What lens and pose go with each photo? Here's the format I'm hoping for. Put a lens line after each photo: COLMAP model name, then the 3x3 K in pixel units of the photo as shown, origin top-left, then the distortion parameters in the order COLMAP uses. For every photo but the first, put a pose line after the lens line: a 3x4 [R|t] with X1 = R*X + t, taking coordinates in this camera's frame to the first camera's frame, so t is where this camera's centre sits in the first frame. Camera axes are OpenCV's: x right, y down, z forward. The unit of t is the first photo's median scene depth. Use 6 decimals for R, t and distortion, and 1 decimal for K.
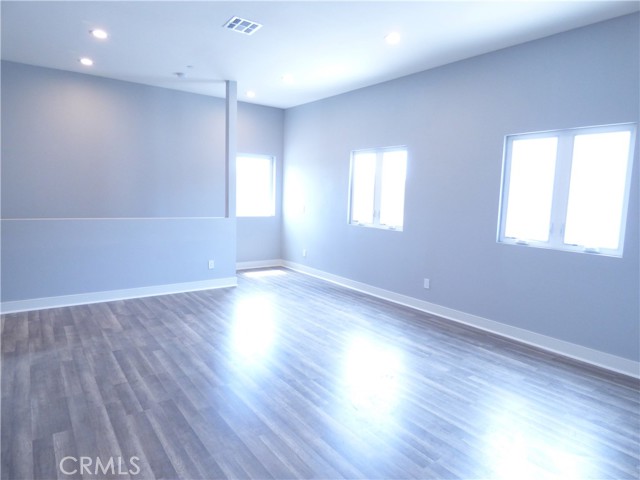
lens RADIAL K [[393.4, 0, 322.2], [0, 393.4, 239.7], [0, 0, 1]] dist [-0.003275, -0.000903]
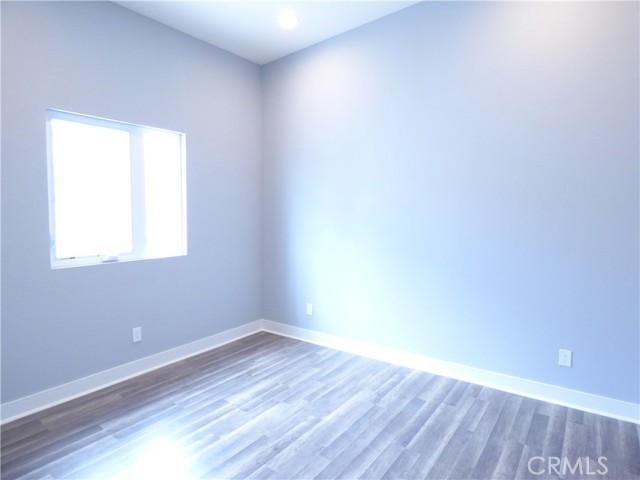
lens RADIAL K [[393.4, 0, 322.0], [0, 393.4, 239.1], [0, 0, 1]] dist [-0.003275, -0.000903]
pose [[-0.321530, -0.089149, 0.942693, -0.698126], [0.107849, 0.985632, 0.129994, -0.152516], [-0.940737, 0.143466, -0.307296, 1.350775]]
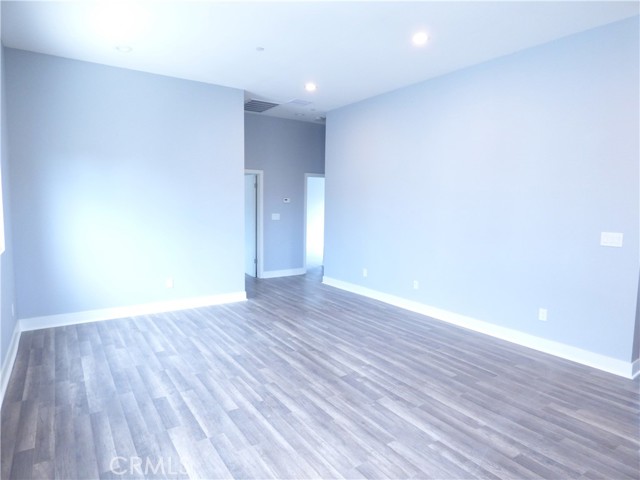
lens RADIAL K [[393.4, 0, 315.7], [0, 393.4, 241.2], [0, 0, 1]] dist [-0.003275, -0.000903]
pose [[-0.996823, -0.048429, 0.063238, -0.118096], [-0.033617, 0.975552, 0.217182, -0.200545], [-0.072210, 0.214366, -0.974081, 1.657412]]
